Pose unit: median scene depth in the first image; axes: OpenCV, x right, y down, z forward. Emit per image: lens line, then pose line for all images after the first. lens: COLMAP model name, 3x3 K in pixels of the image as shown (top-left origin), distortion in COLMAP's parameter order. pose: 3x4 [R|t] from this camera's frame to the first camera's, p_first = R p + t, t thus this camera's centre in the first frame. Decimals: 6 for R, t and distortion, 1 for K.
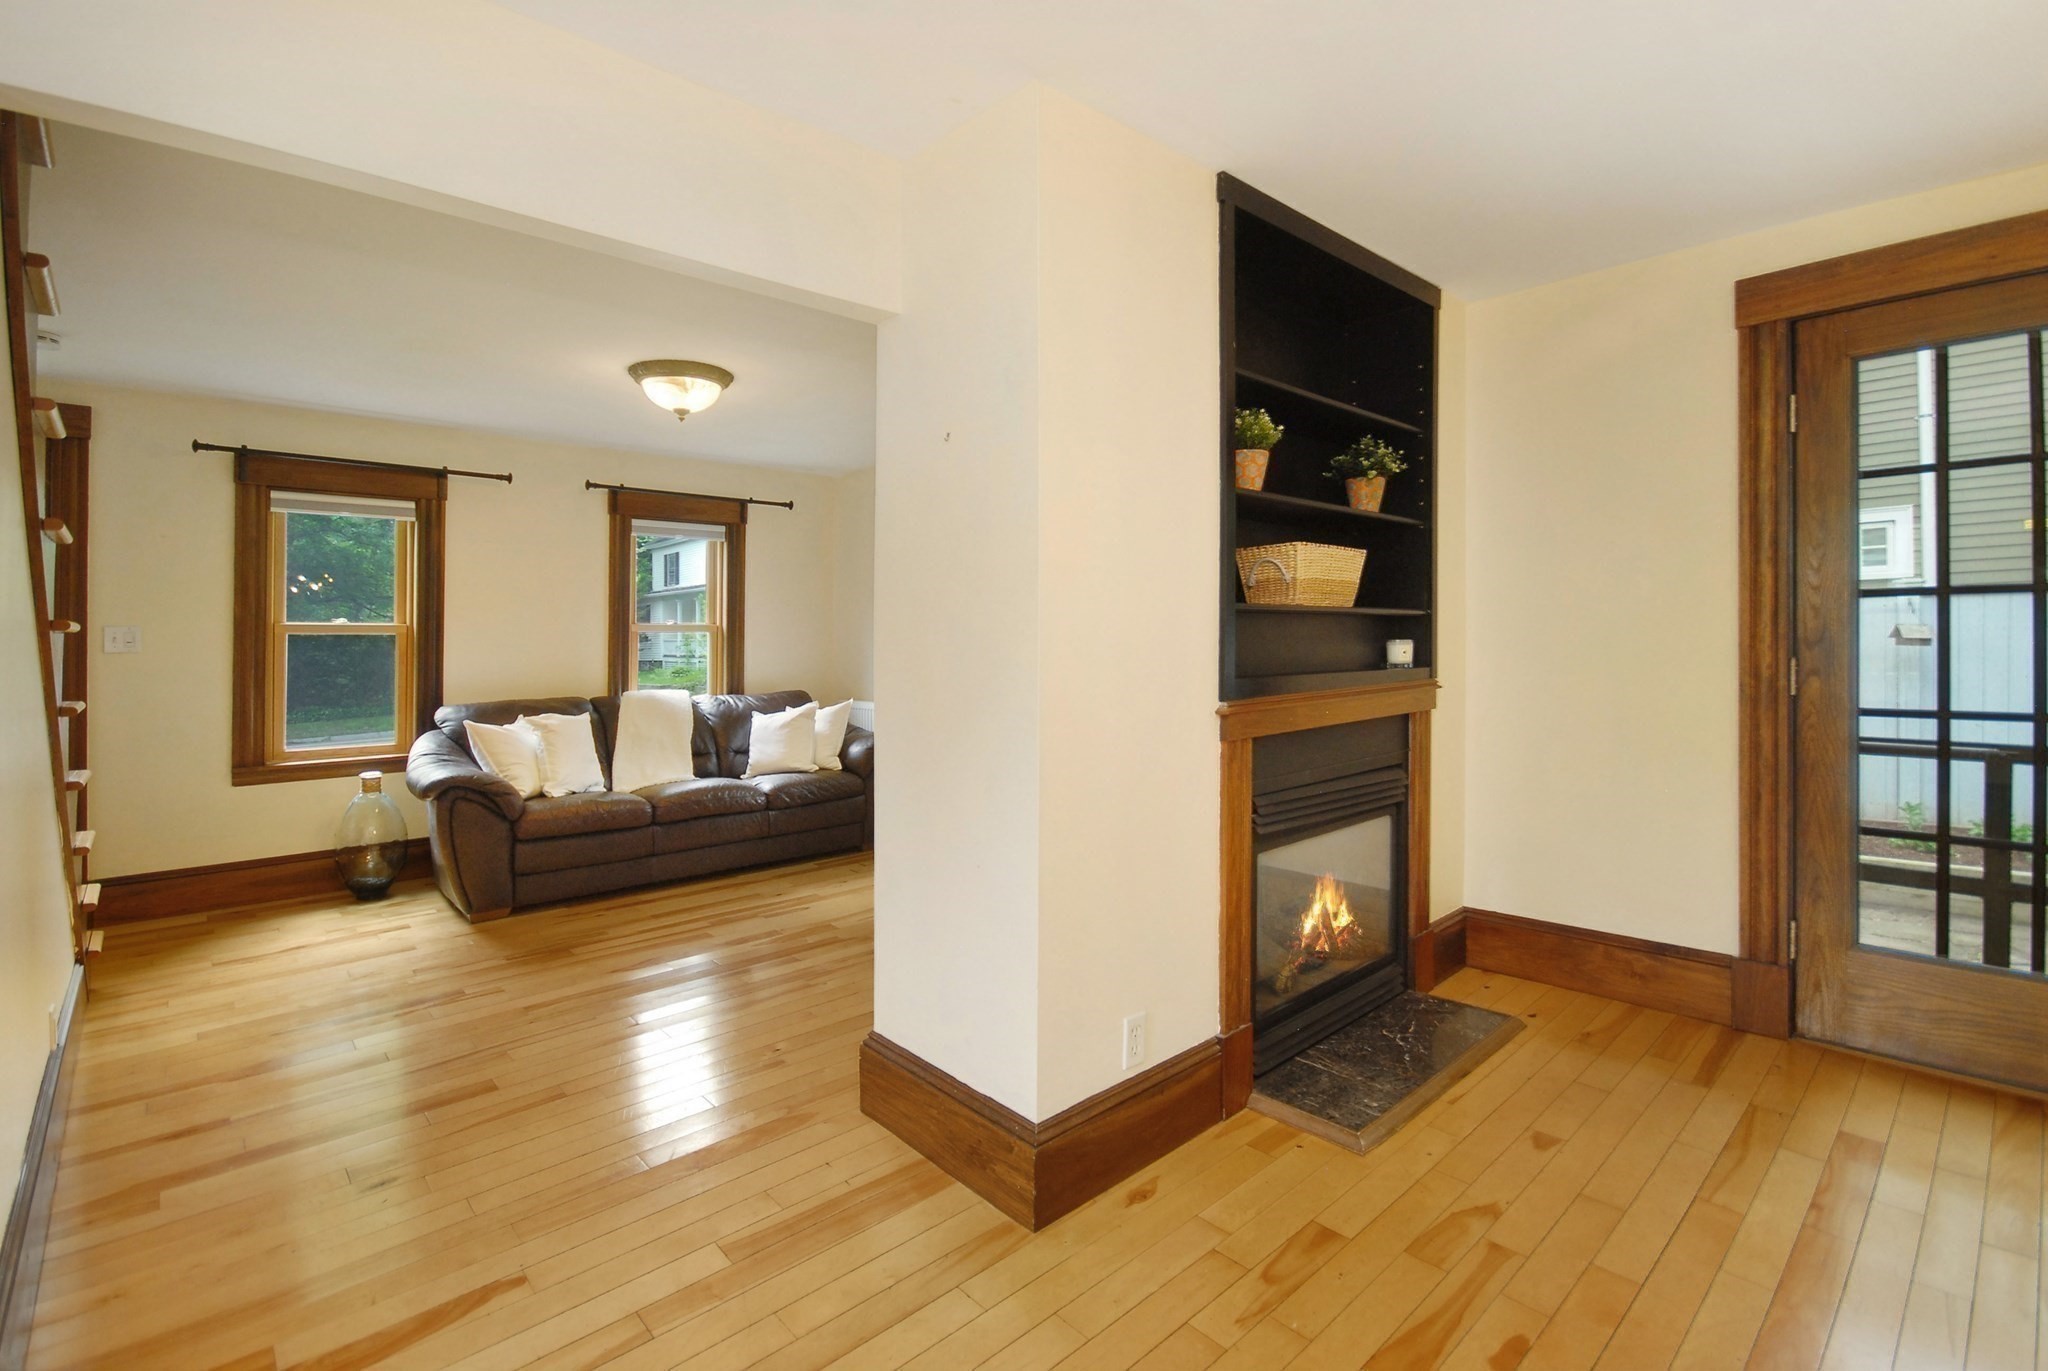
lens RADIAL K [[928.3, 0, 1030.2], [0, 928.3, 646.6], [0, 0, 1]] dist [0.007531, -0.007896]
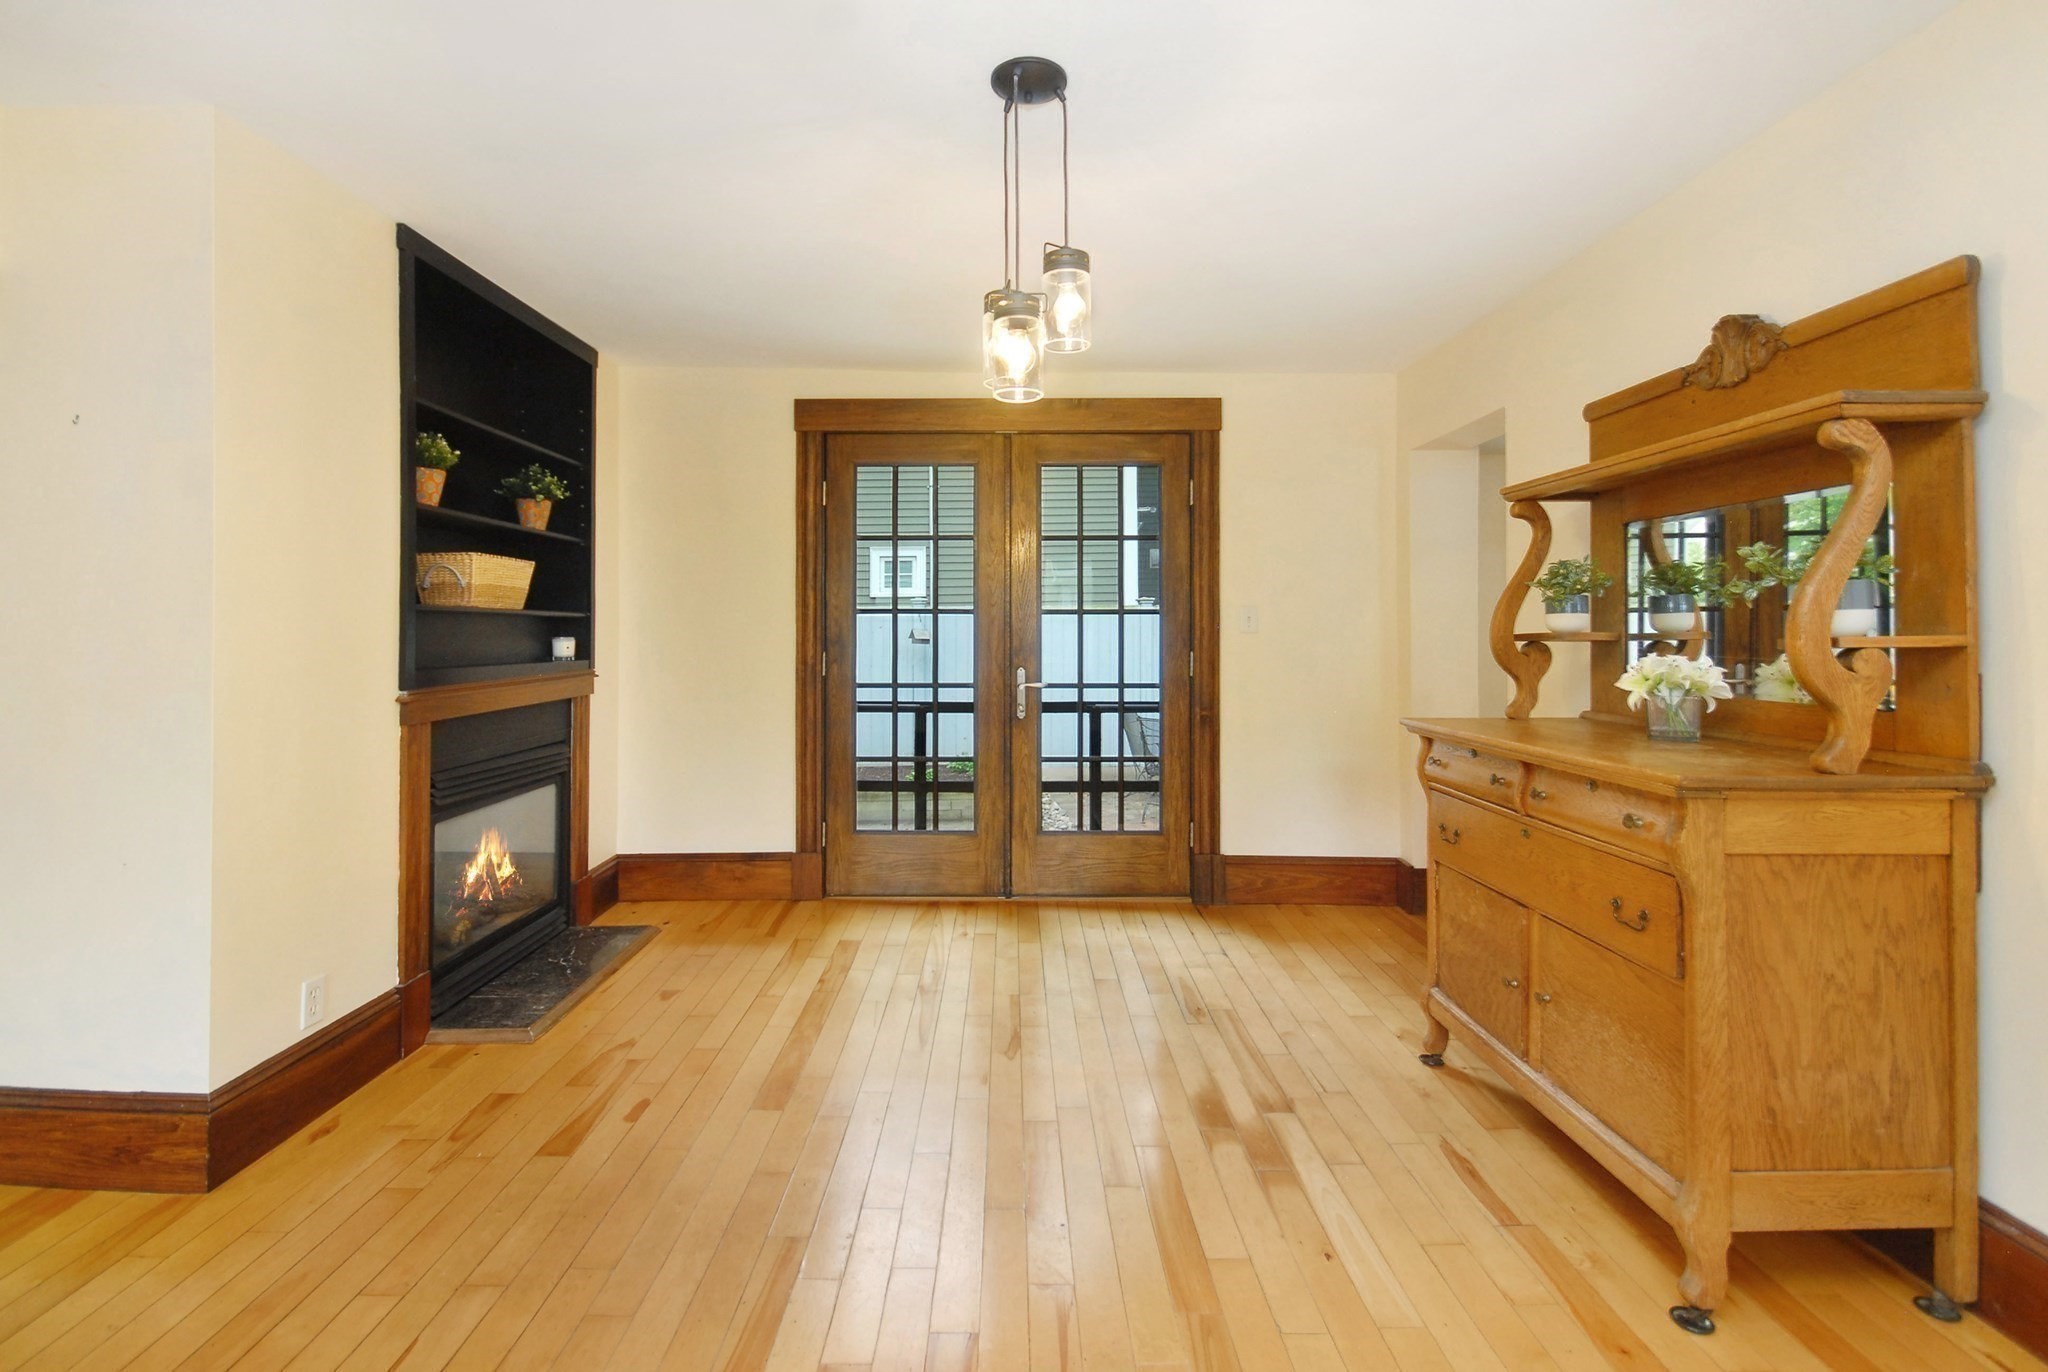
lens RADIAL K [[928.3, 0, 999.7], [0, 928.3, 652.5], [0, 0, 1]] dist [0.007531, -0.007896]
pose [[0.685548, -0.002361, 0.728024, -0.105704], [-0.004528, 0.999962, 0.007507, 0.000679], [-0.728014, -0.008443, 0.685511, -0.273869]]
